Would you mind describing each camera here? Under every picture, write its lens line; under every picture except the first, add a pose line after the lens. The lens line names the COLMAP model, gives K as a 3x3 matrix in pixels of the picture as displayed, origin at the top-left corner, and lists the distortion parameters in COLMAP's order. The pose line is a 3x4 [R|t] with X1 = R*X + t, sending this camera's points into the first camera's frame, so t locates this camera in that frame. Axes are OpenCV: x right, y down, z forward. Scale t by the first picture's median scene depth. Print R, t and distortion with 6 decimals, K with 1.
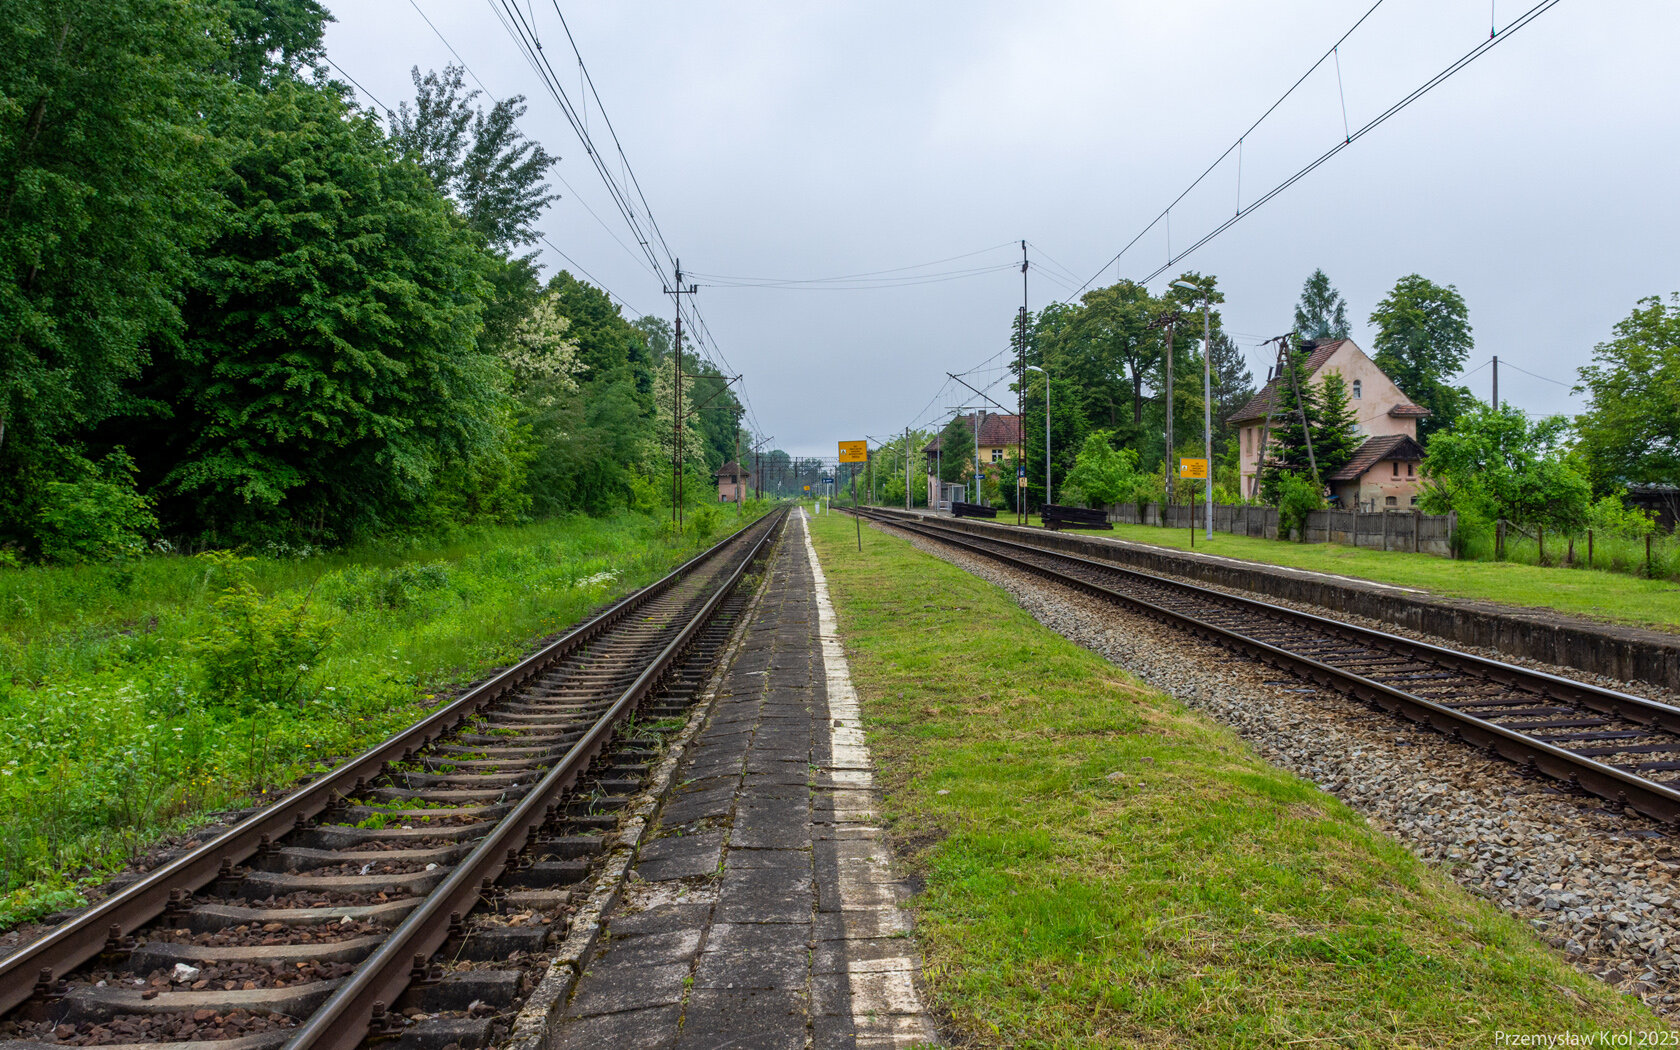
lens RADIAL K [[1497.0, 0, 845.1], [0, 1497.0, 493.6], [0, 0, 1]] dist [0.009504, 0.008498]
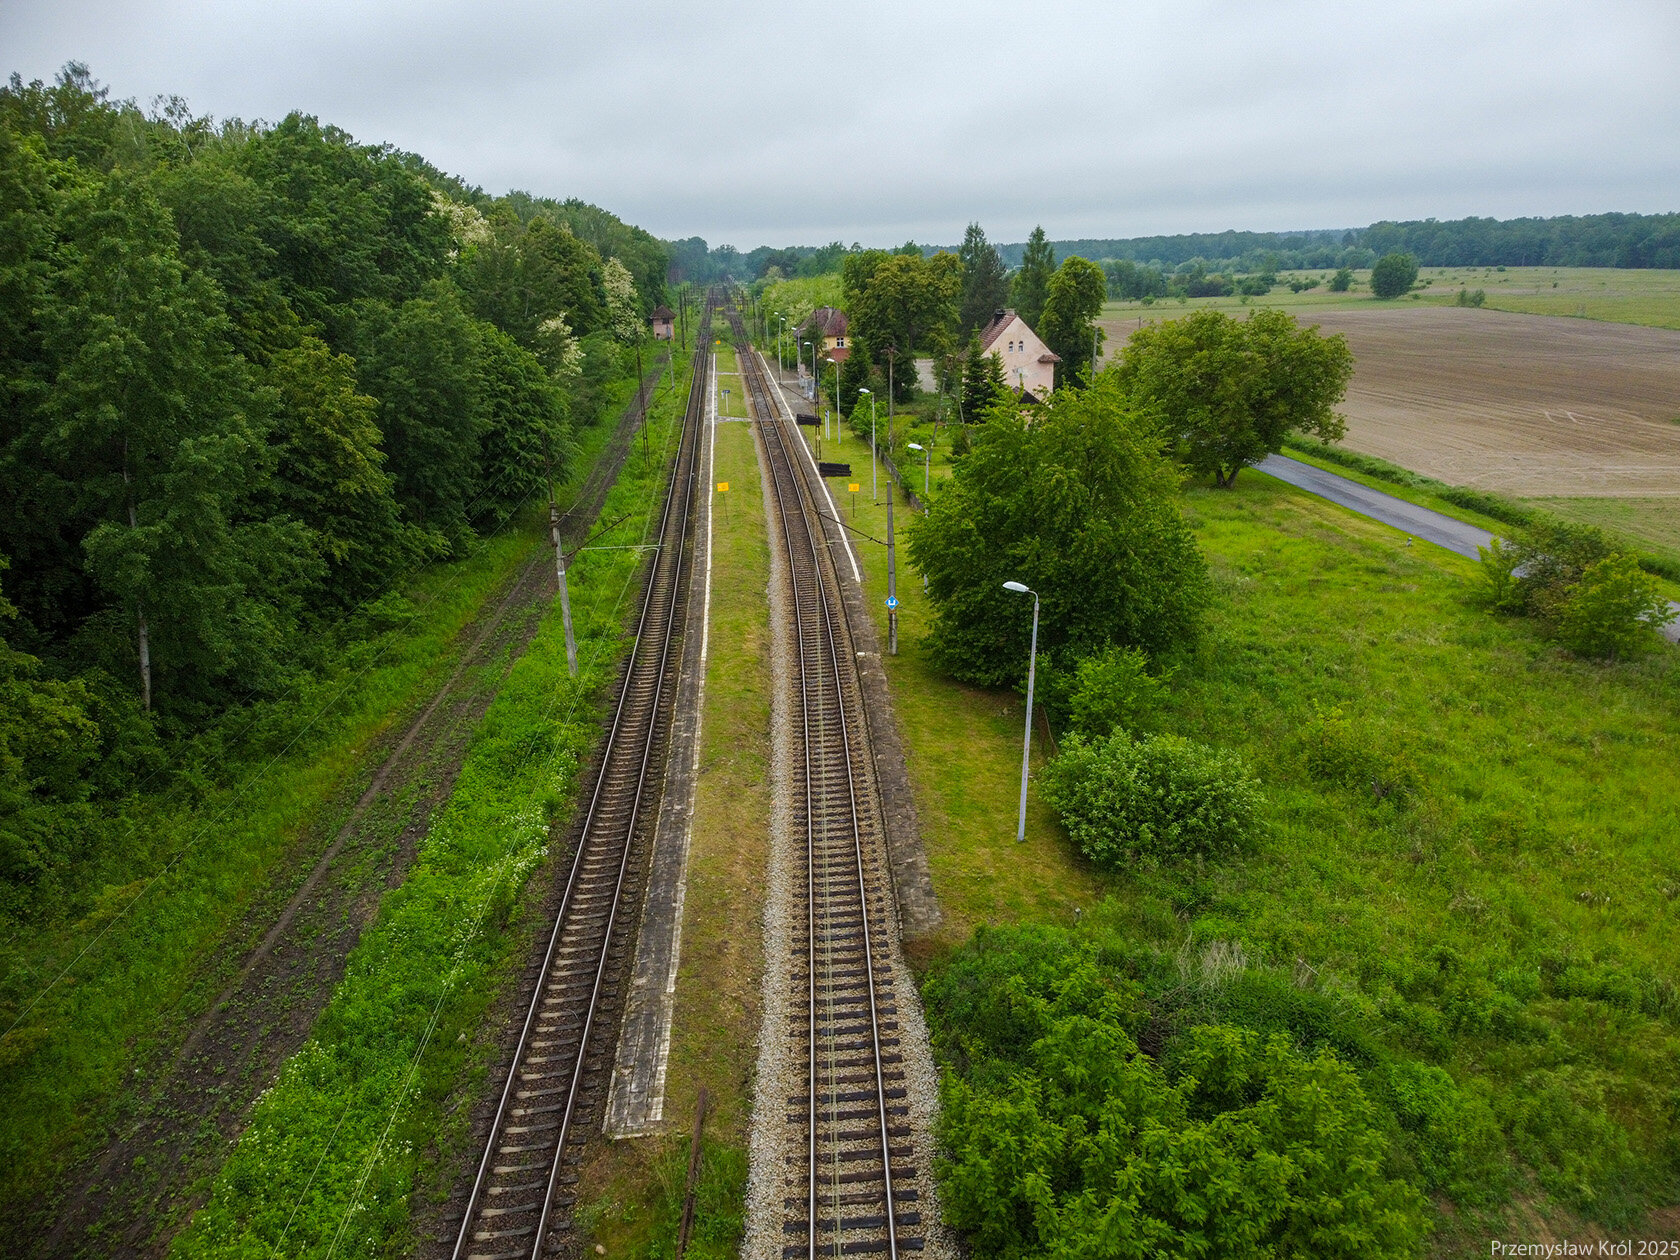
lens RADIAL K [[1200.9, 0, 840.0], [0, 1200.9, 630.0], [0, 0, 1]] dist [0.225070, -0.245388]
pose [[0.997670, -0.033800, 0.059269, 0.076150], [0.015897, 0.959917, 0.279834, -0.374370], [-0.066352, -0.278240, 0.958217, -1.112698]]
